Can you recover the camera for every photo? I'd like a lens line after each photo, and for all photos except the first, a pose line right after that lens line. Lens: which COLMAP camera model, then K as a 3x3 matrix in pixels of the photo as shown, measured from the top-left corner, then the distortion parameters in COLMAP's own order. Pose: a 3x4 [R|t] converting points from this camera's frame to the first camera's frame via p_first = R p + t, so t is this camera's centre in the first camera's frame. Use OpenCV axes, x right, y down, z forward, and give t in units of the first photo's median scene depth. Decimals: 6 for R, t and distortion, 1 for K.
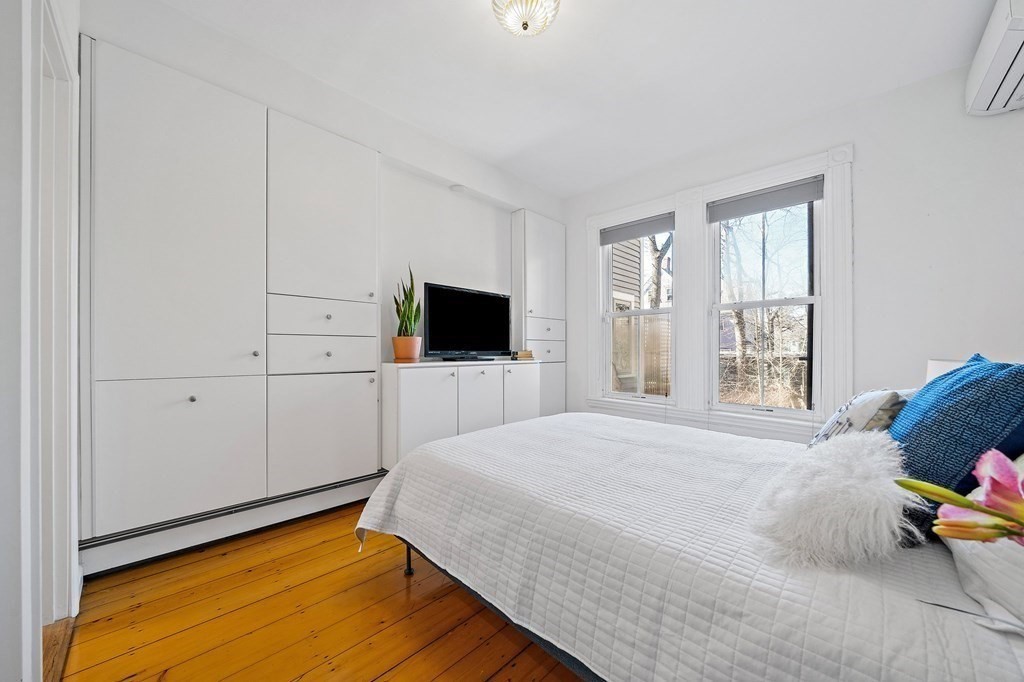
lens RADIAL K [[351.7, 0, 511.7], [0, 351.7, 350.1], [0, 0, 1]] dist [-0.008078, 0.000839]
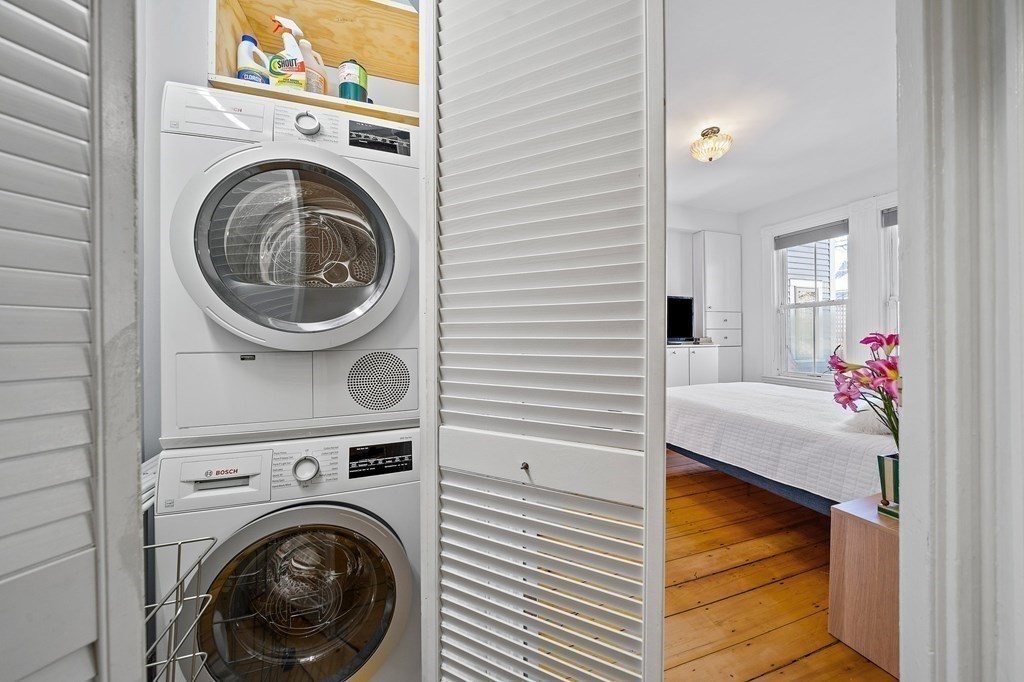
lens RADIAL K [[351.7, 0, 513.0], [0, 351.7, 338.4], [0, 0, 1]] dist [-0.008078, 0.000839]
pose [[0.906254, -0.005050, -0.422704, -0.061510], [0.008061, 0.999953, 0.005335, -0.007359], [0.422657, -0.008243, 0.906252, -0.519858]]
